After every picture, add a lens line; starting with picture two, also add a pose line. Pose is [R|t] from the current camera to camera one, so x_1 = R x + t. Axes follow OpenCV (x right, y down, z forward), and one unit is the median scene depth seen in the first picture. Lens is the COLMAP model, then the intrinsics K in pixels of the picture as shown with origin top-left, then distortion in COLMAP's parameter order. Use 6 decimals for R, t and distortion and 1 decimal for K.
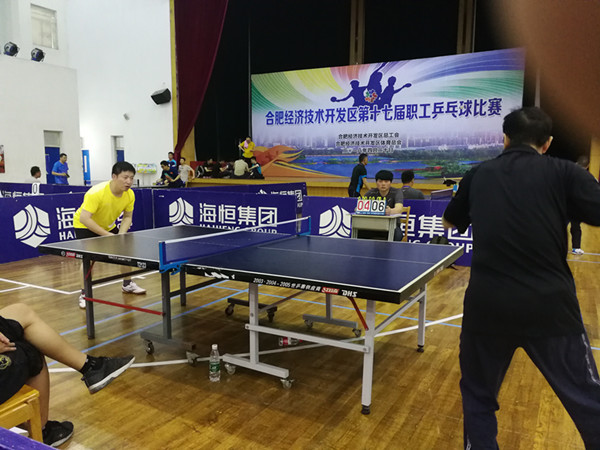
lens RADIAL K [[472.9, 0, 298.3], [0, 472.9, 226.1], [0, 0, 1]] dist [0.014092, -0.014350]
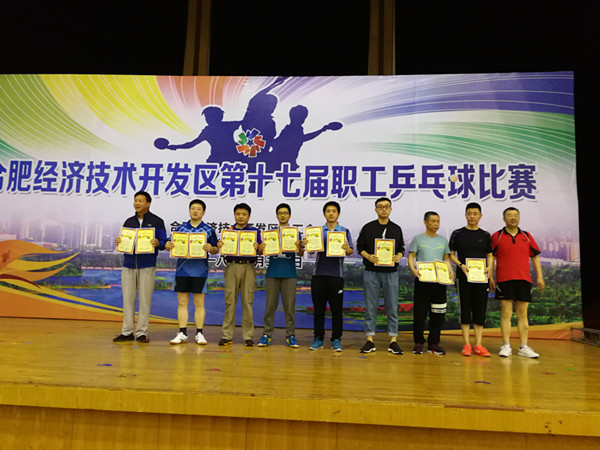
lens RADIAL K [[472.9, 0, 301.2], [0, 472.9, 230.1], [0, 0, 1]] dist [0.014092, -0.014350]
pose [[0.903006, 0.066252, 0.424489, 0.010868], [0.031355, 0.975241, -0.218911, -0.094511], [-0.428483, 0.210988, 0.878571, 0.611357]]
